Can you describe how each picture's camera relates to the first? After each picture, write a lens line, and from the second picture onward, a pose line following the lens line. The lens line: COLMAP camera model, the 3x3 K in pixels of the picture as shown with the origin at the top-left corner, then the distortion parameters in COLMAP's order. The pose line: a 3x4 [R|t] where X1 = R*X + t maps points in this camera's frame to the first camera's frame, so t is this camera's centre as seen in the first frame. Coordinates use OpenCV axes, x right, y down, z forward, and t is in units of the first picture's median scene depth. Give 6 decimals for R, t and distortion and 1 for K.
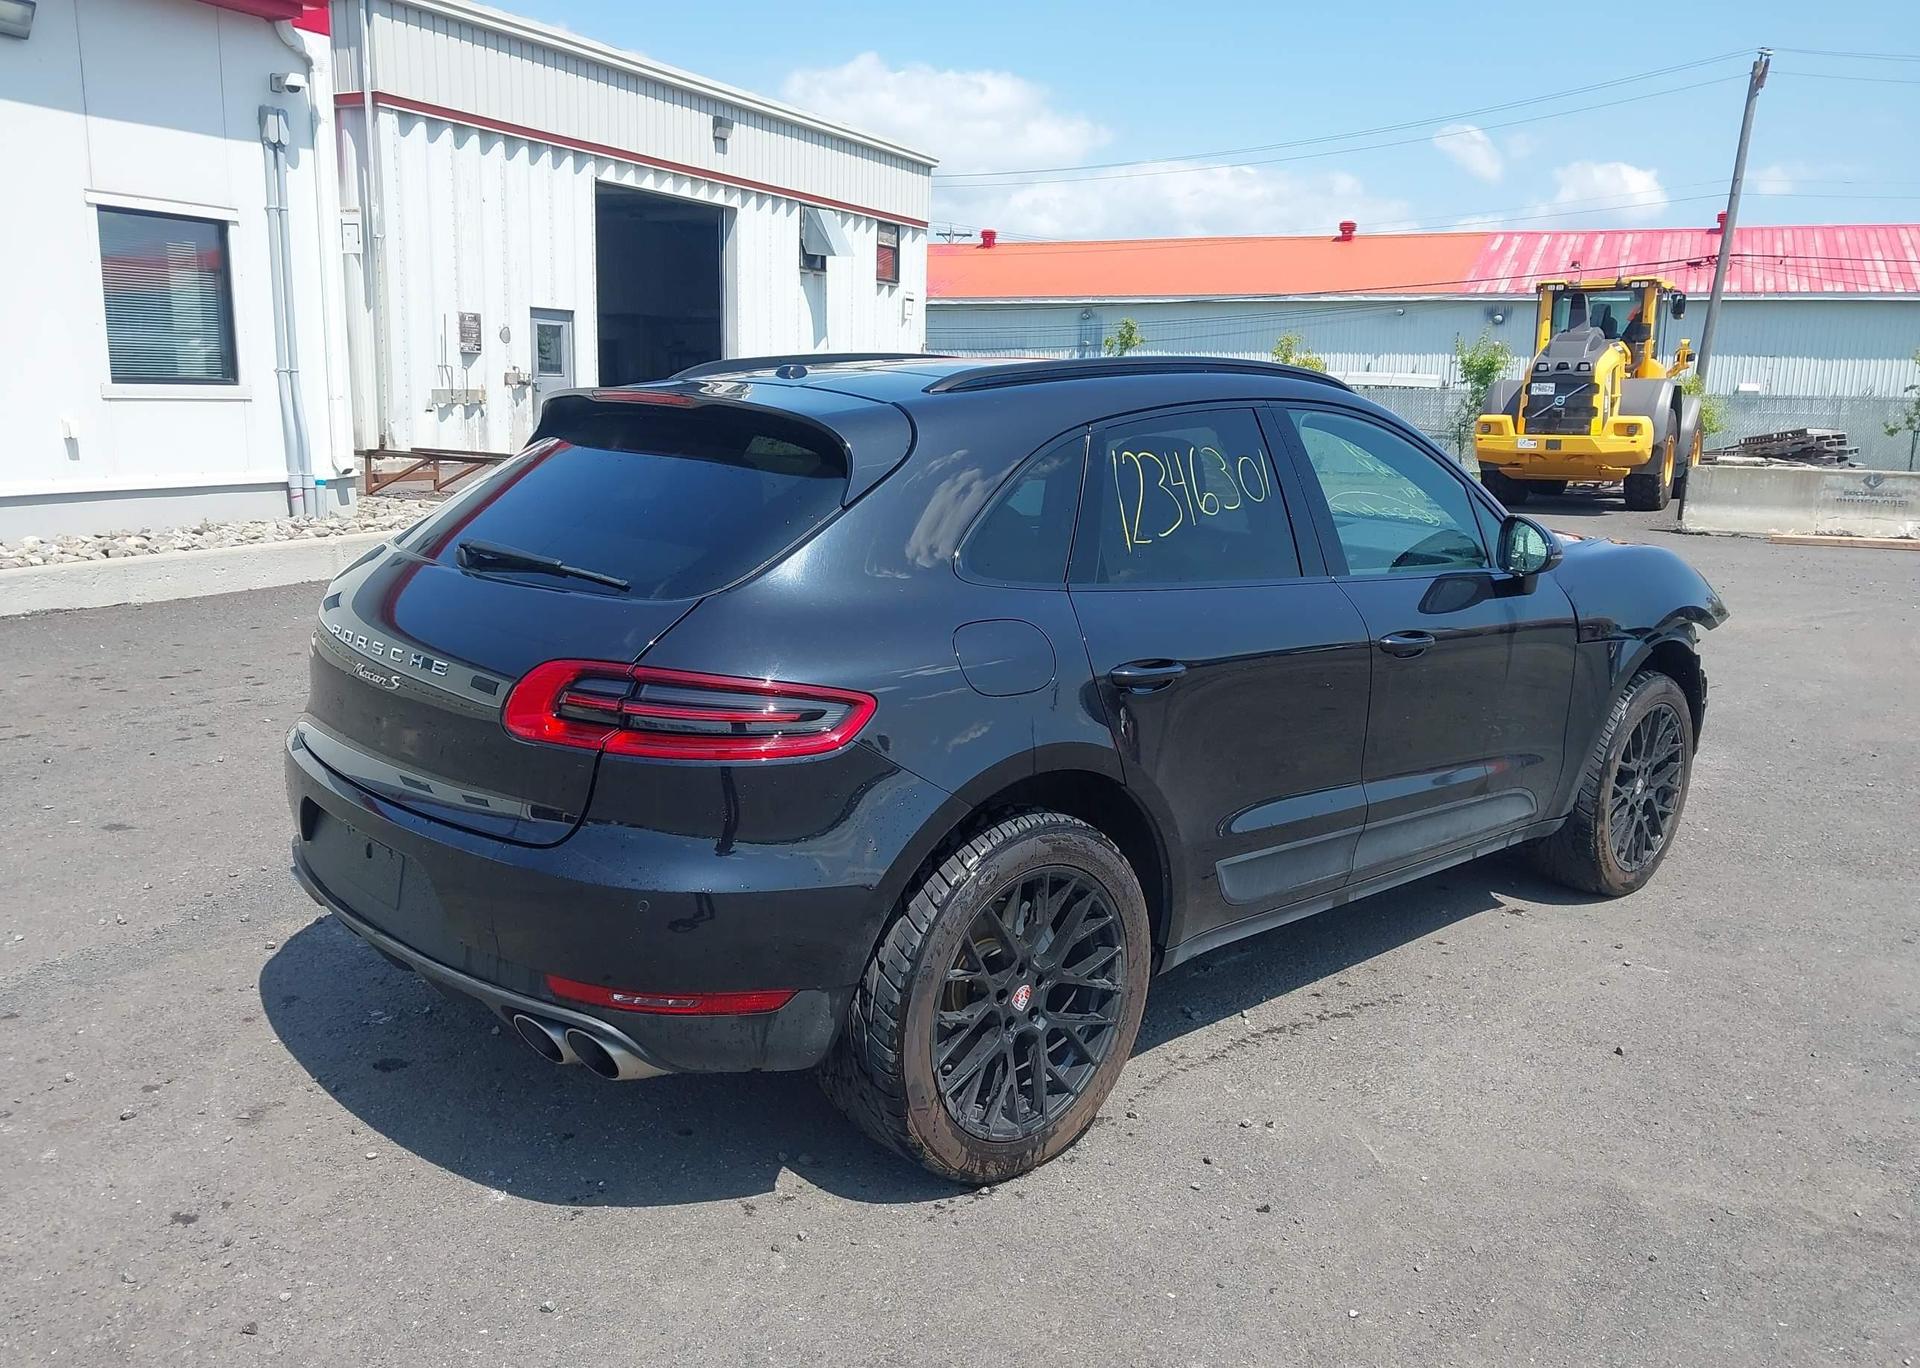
lens RADIAL K [[1501.9, 0, 963.7], [0, 1501.9, 693.5], [0, 0, 1]] dist [-0.036729, 0.082583]
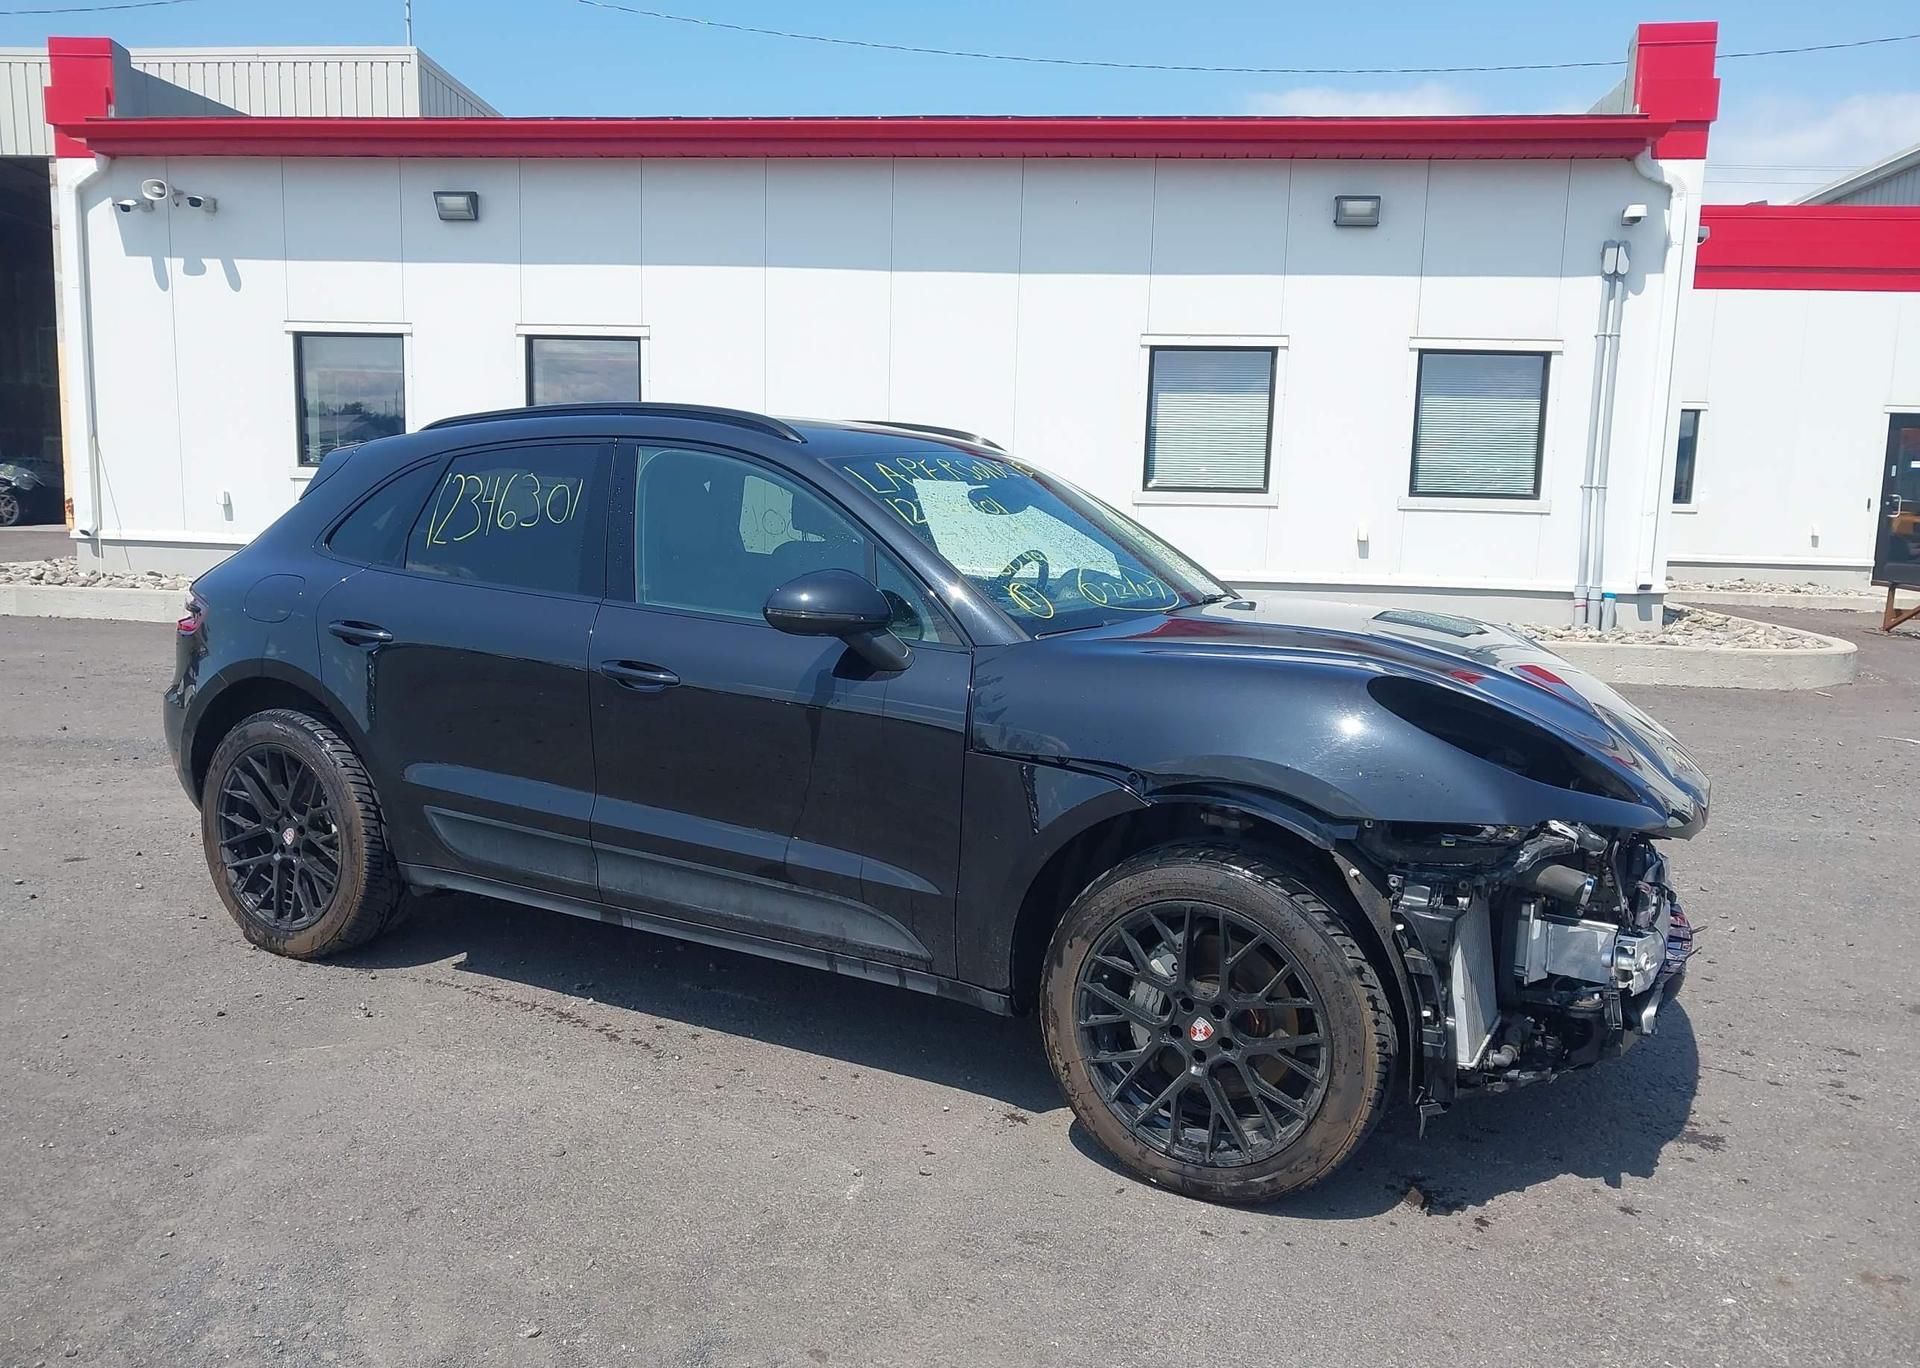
lens RADIAL K [[1490.8, 0, 960.0], [0, 1490.8, 684.0], [0, 0, 1]] dist [0.024736, -0.041485]
pose [[0.330657, 0.109690, -0.937355, 0.215086], [-0.205815, 0.977697, 0.041809, -0.018883], [0.921035, 0.179098, 0.345858, 0.141633]]
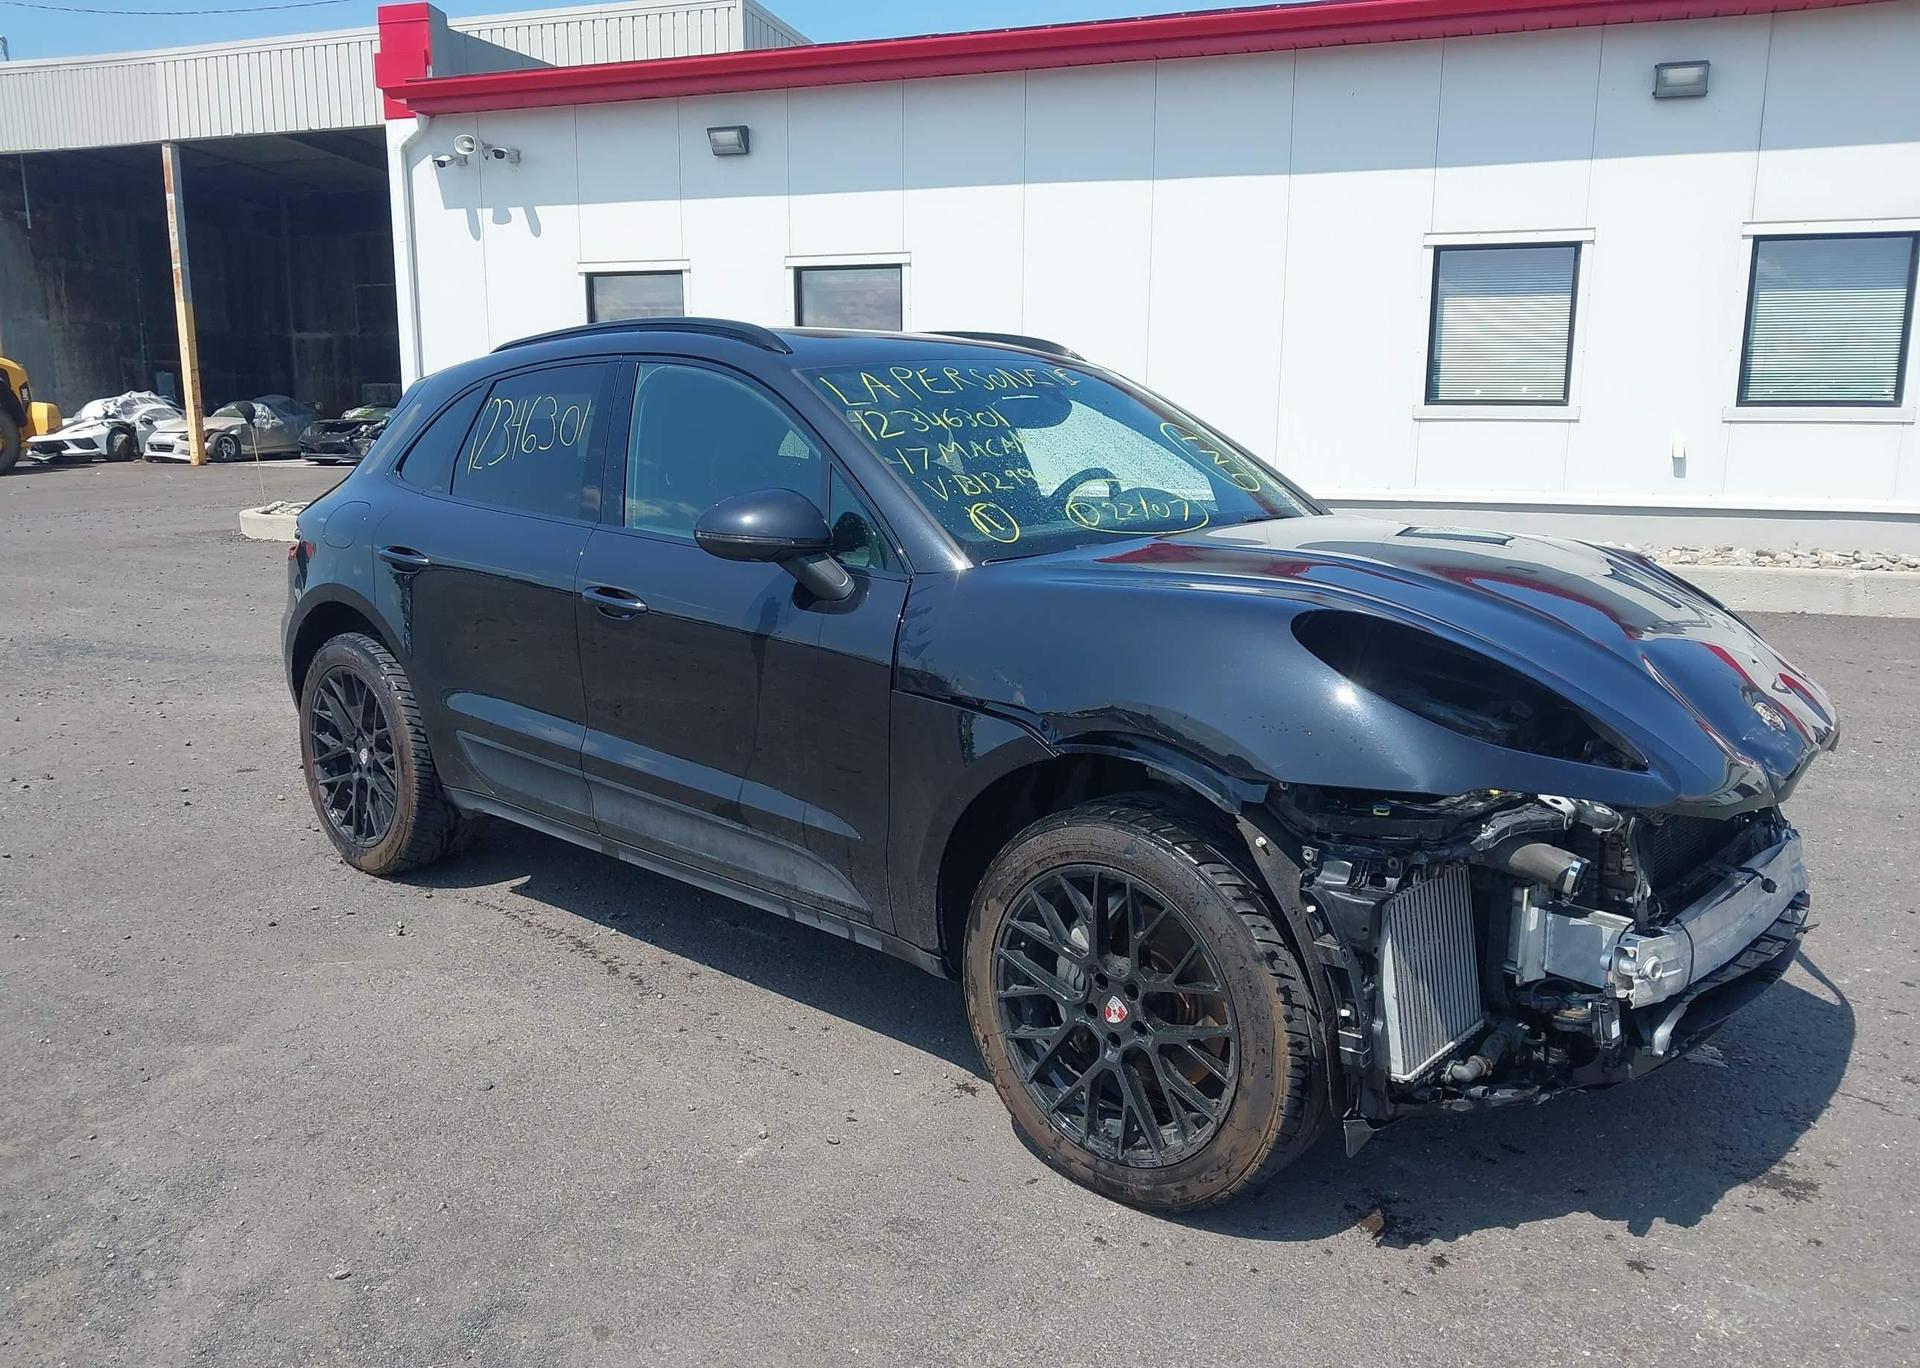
lens RADIAL K [[1490.8, 0, 960.0], [0, 1490.8, 684.0], [0, 0, 1]] dist [0.024736, -0.041485]
pose [[0.100434, 0.157751, -0.982358, 0.210199], [-0.198891, 0.970605, 0.135530, -0.026091], [0.974862, 0.181771, 0.128857, 0.182671]]
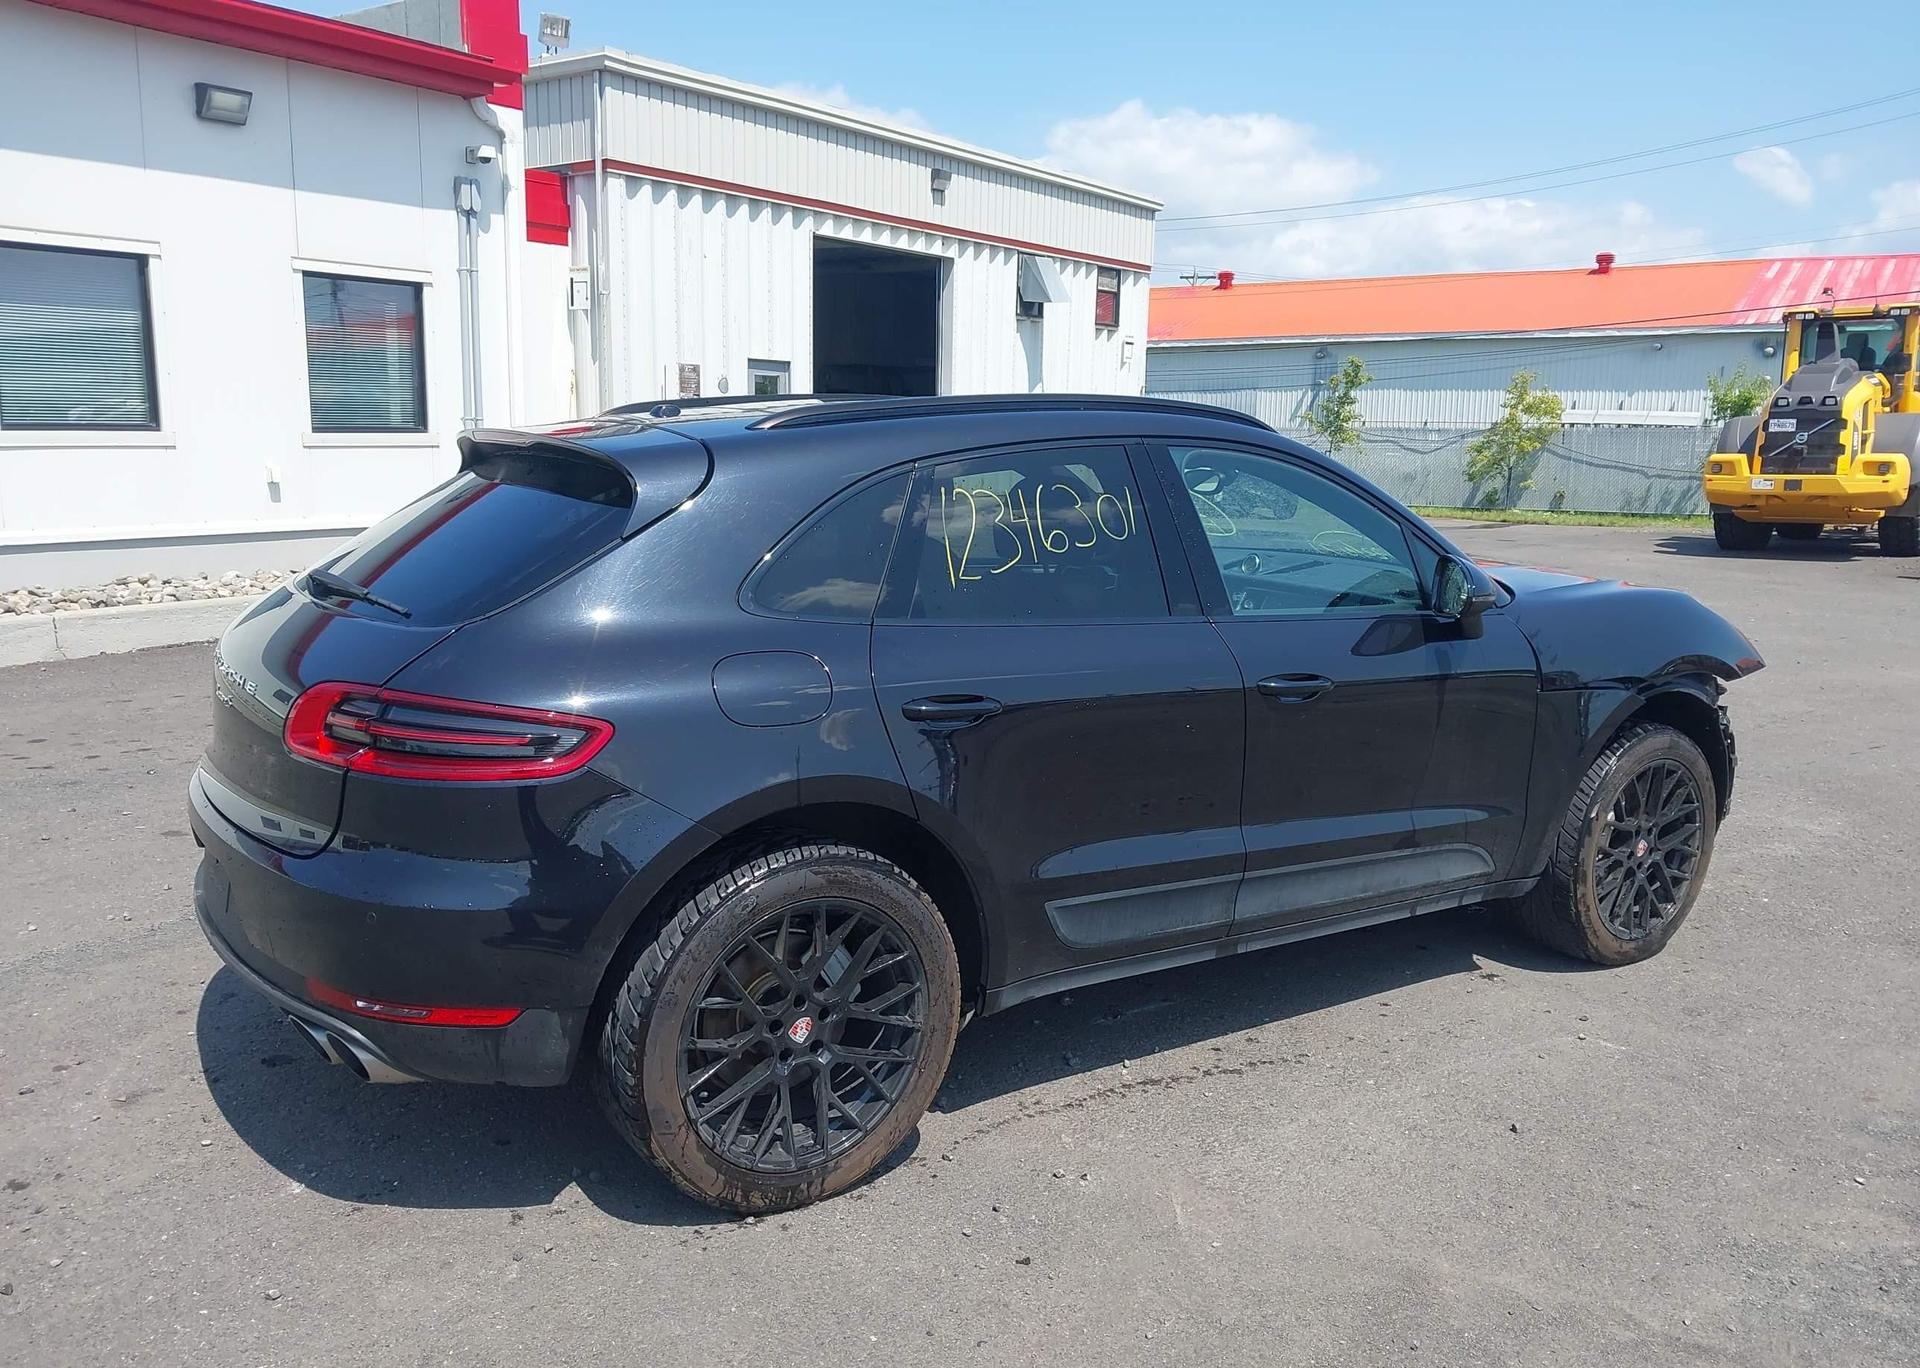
lens RADIAL K [[1496.8, 0, 958.3], [0, 1496.8, 692.2], [0, 0, 1]] dist [-0.003256, 0.003788]
pose [[0.985883, 0.019968, -0.166239, 0.040129], [-0.024805, 0.999326, -0.027070, 0.000252], [0.165586, 0.030812, 0.985714, 0.002929]]
